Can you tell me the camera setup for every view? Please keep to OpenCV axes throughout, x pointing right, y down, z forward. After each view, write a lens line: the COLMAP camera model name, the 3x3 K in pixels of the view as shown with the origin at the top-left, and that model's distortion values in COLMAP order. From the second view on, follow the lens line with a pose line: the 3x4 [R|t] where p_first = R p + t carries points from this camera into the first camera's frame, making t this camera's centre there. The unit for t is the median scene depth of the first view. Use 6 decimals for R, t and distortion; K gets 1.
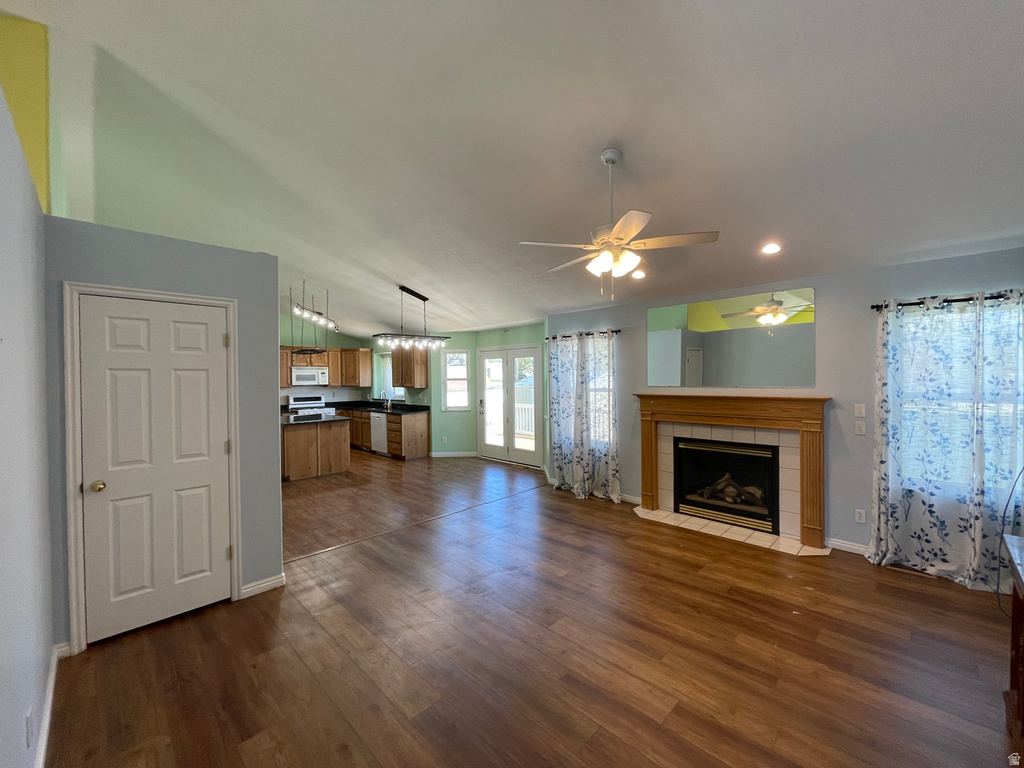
lens RADIAL K [[417.8, 0, 512.5], [0, 417.8, 384.1], [0, 0, 1]] dist [-0.002852, 0.000163]
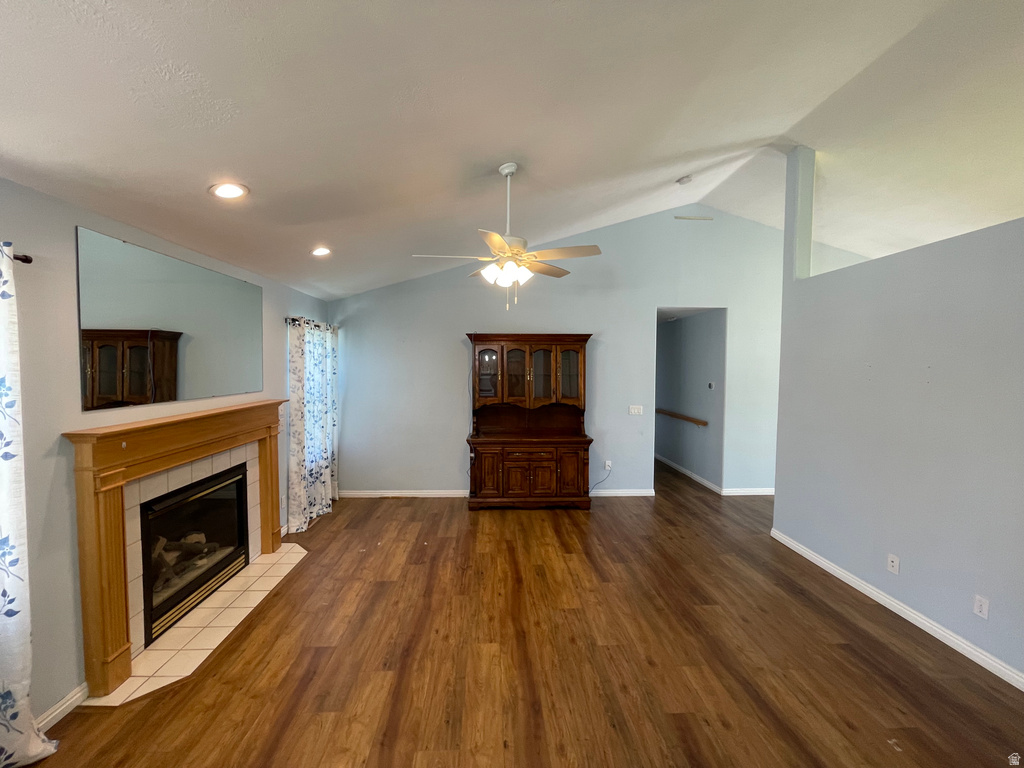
lens RADIAL K [[417.8, 0, 504.5], [0, 417.8, 383.3], [0, 0, 1]] dist [-0.002852, 0.000163]
pose [[-0.727720, -0.024388, 0.685440, -0.165086], [0.013185, 0.998686, 0.049530, -0.024090], [-0.685747, 0.045082, -0.726442, 0.616387]]
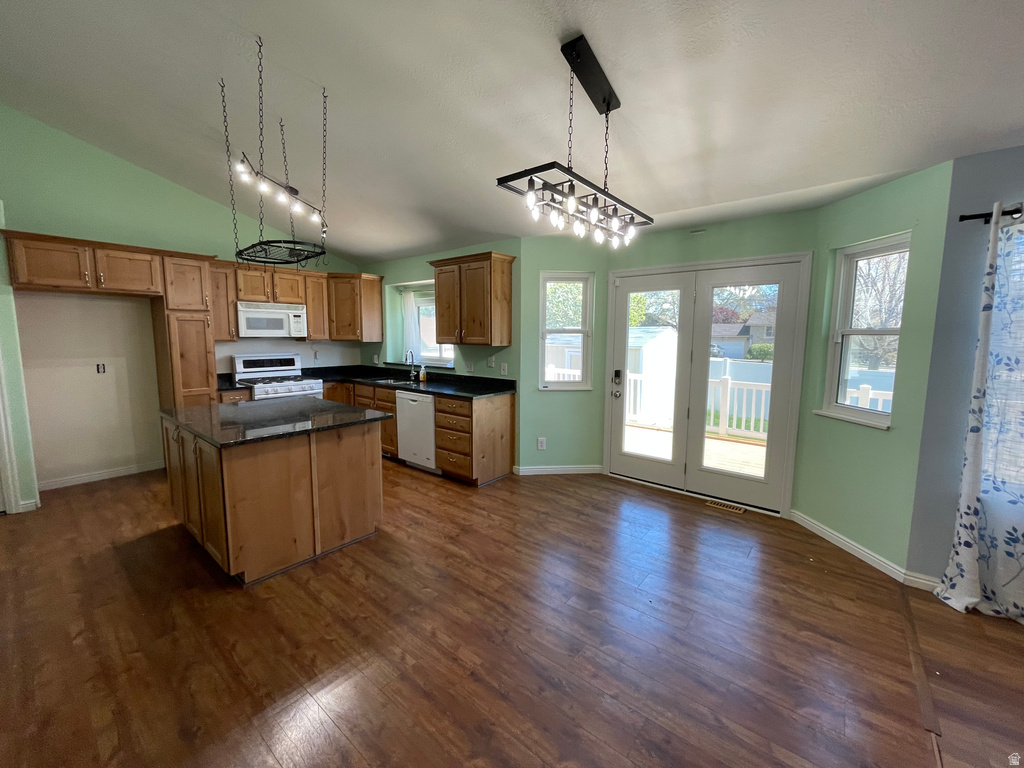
lens RADIAL K [[417.8, 0, 509.9], [0, 417.8, 383.8], [0, 0, 1]] dist [-0.002852, 0.000163]
pose [[0.996003, 0.008421, 0.088921, -0.252650], [-0.017118, 0.995088, 0.097508, 0.005067], [-0.087663, -0.098641, 0.991254, 0.476900]]
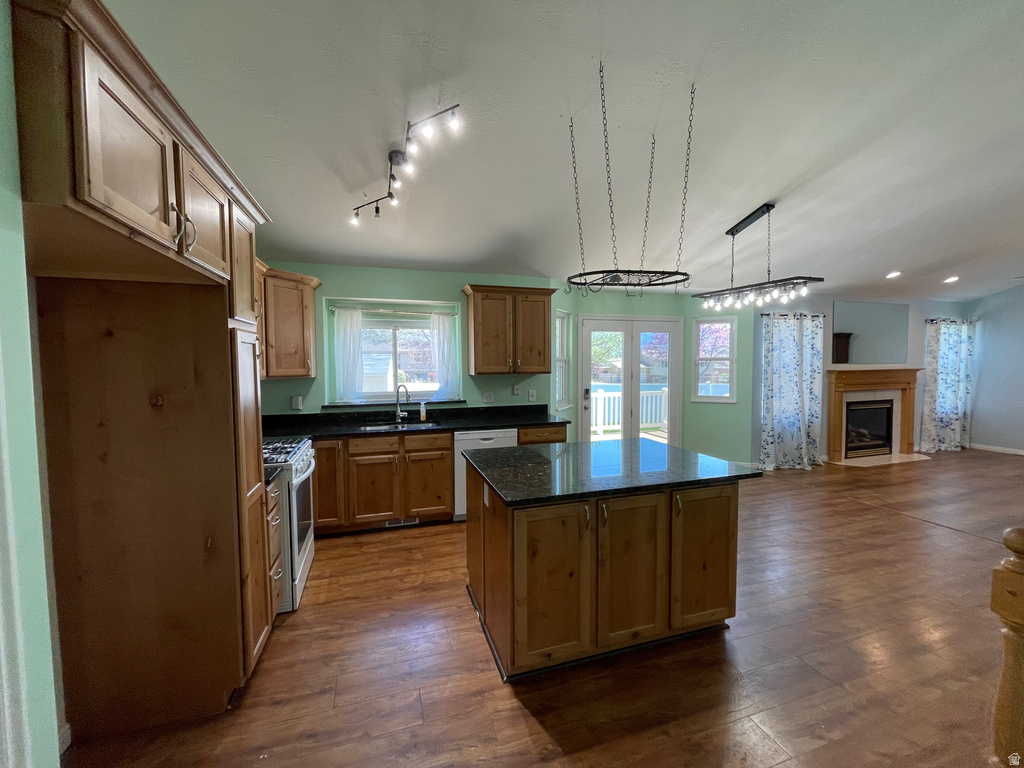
lens RADIAL K [[417.8, 0, 509.9], [0, 417.8, 382.0], [0, 0, 1]] dist [-0.002852, 0.000163]
pose [[0.459771, -0.033365, 0.887410, -0.736904], [0.018496, 0.999437, 0.027994, 0.003719], [-0.887845, 0.003542, 0.460129, 0.778398]]
